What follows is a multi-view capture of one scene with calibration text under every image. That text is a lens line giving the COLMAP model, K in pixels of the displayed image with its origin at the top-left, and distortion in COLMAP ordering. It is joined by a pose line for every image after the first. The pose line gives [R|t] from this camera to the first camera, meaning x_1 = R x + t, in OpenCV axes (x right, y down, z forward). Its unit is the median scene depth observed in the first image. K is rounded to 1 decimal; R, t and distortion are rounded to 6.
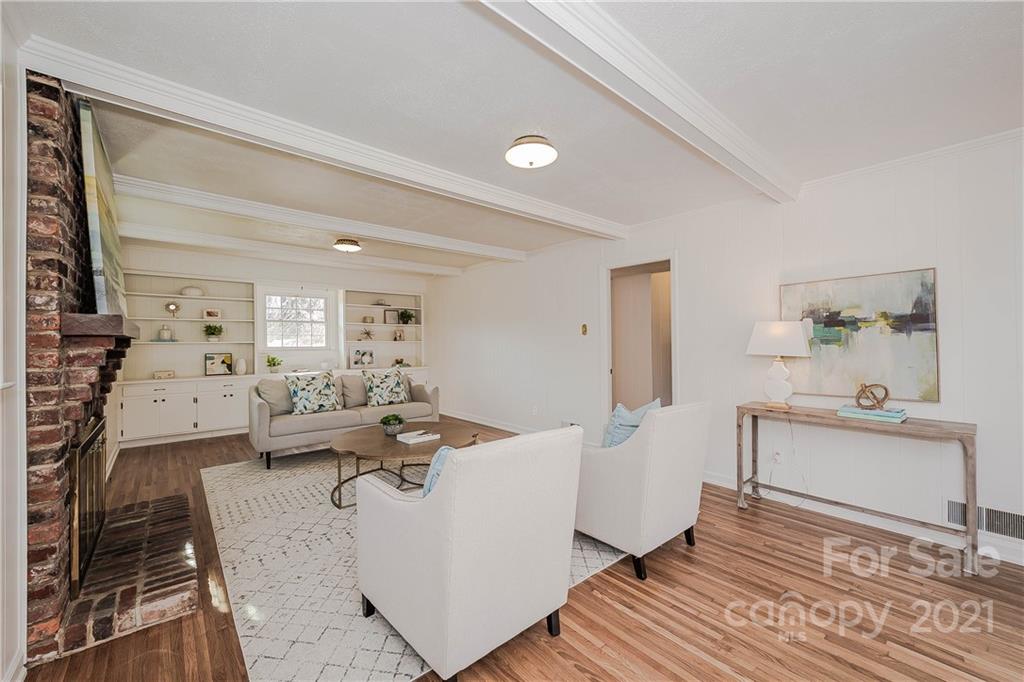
lens RADIAL K [[407.7, 0, 505.1], [0, 407.7, 338.8], [0, 0, 1]] dist [0.002006, 0.000125]
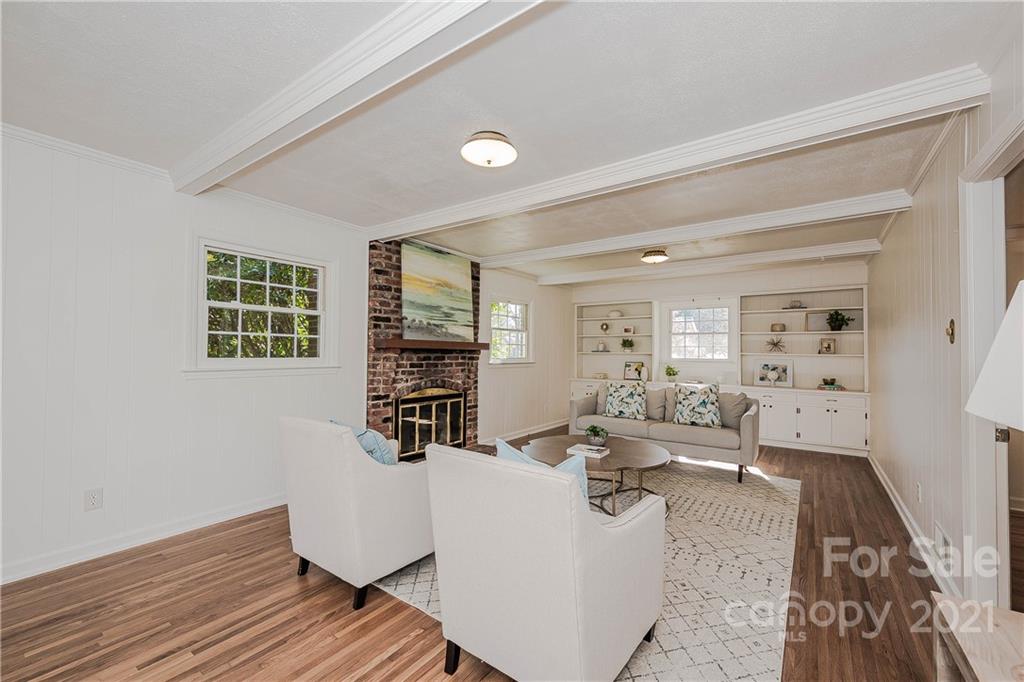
lens RADIAL K [[407.7, 0, 507.2], [0, 407.7, 344.4], [0, 0, 1]] dist [0.002006, 0.000125]
pose [[0.249017, -0.011148, -0.968435, 0.398630], [-0.003812, 0.999915, -0.012491, -0.000679], [0.968492, 0.006803, 0.248953, 0.332072]]
